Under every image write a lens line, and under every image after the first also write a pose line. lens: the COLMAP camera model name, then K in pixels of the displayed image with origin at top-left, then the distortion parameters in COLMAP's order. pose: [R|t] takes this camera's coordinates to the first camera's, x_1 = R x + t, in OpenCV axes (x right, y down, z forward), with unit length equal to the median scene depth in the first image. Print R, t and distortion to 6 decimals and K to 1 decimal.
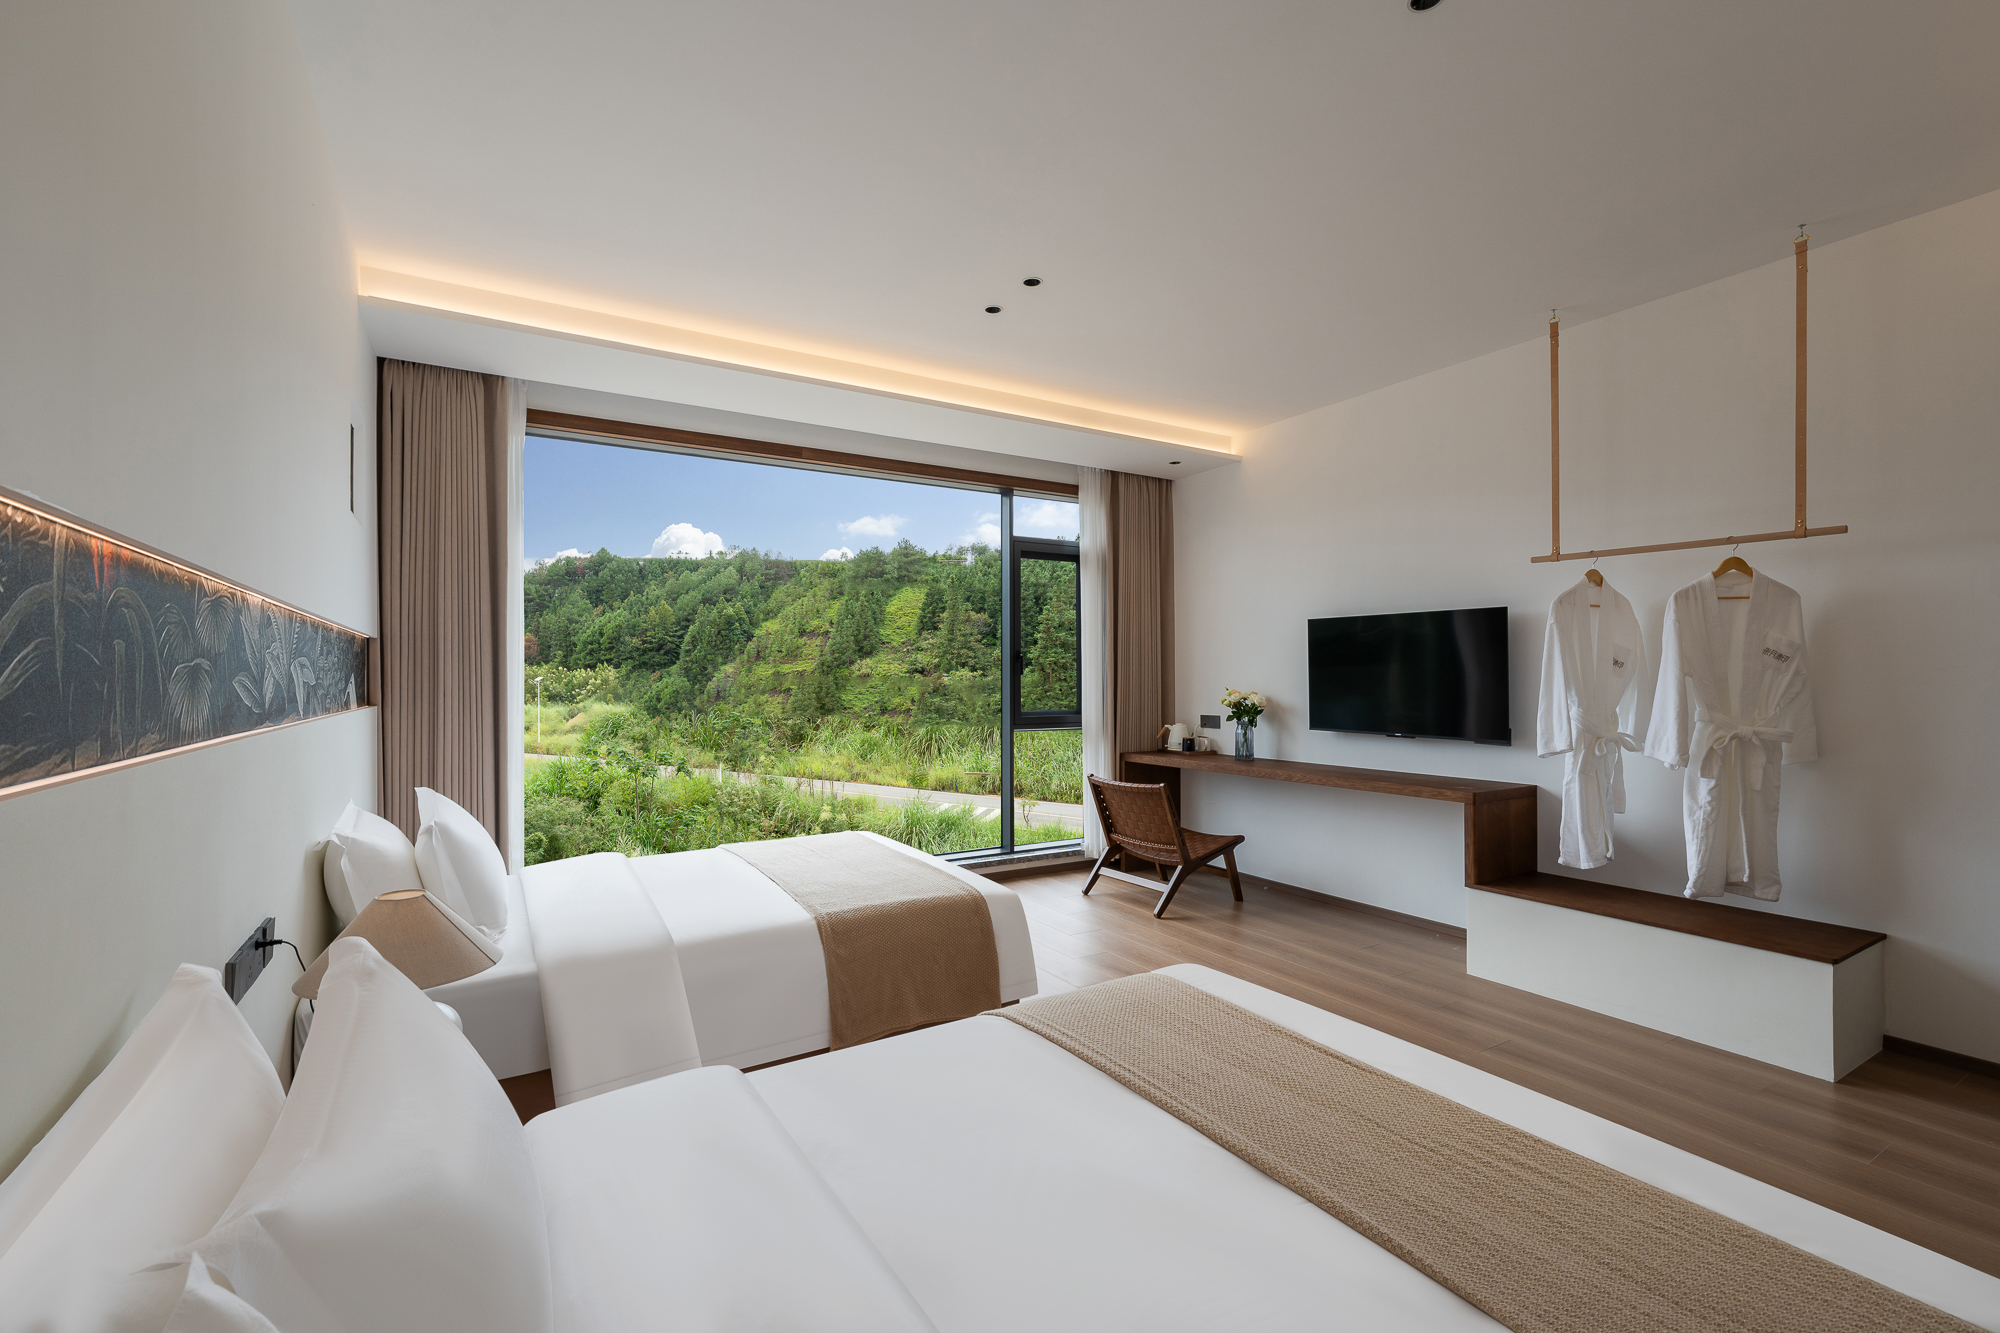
lens RADIAL K [[842.2, 0, 990.5], [0, 842.2, 673.9], [0, 0, 1]] dist [-0.002622, -0.000584]
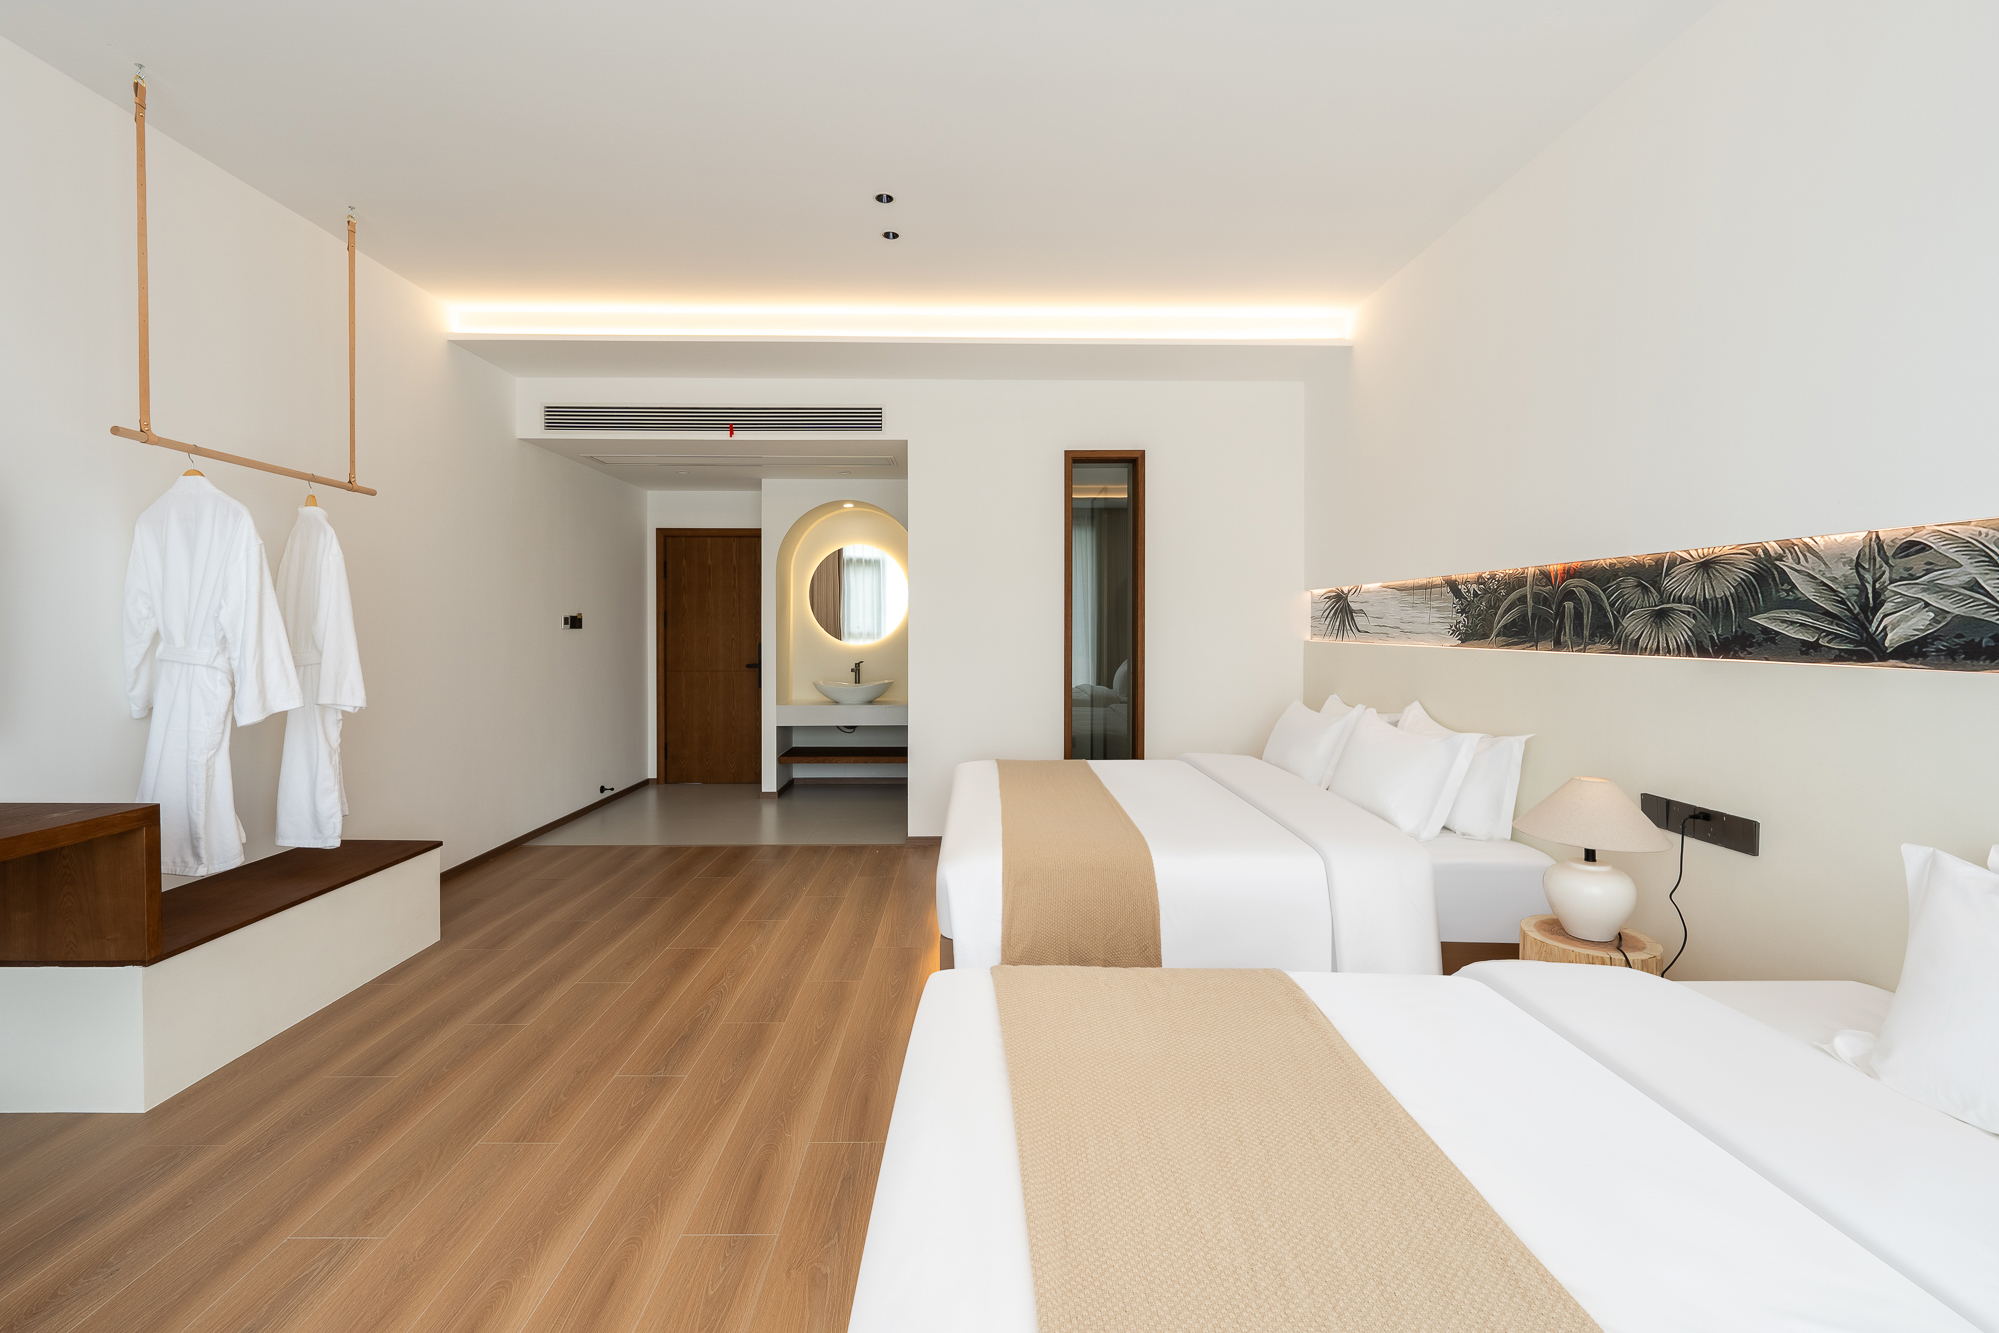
lens RADIAL K [[848.4, 0, 991.4], [0, 848.4, 635.2], [0, 0, 1]] dist [-0.001153, -0.000091]
pose [[-0.871113, -0.004926, 0.491058, -0.315308], [-0.003237, 0.999986, 0.004290, 0.019337], [-0.491073, 0.002148, -0.871116, 1.557564]]
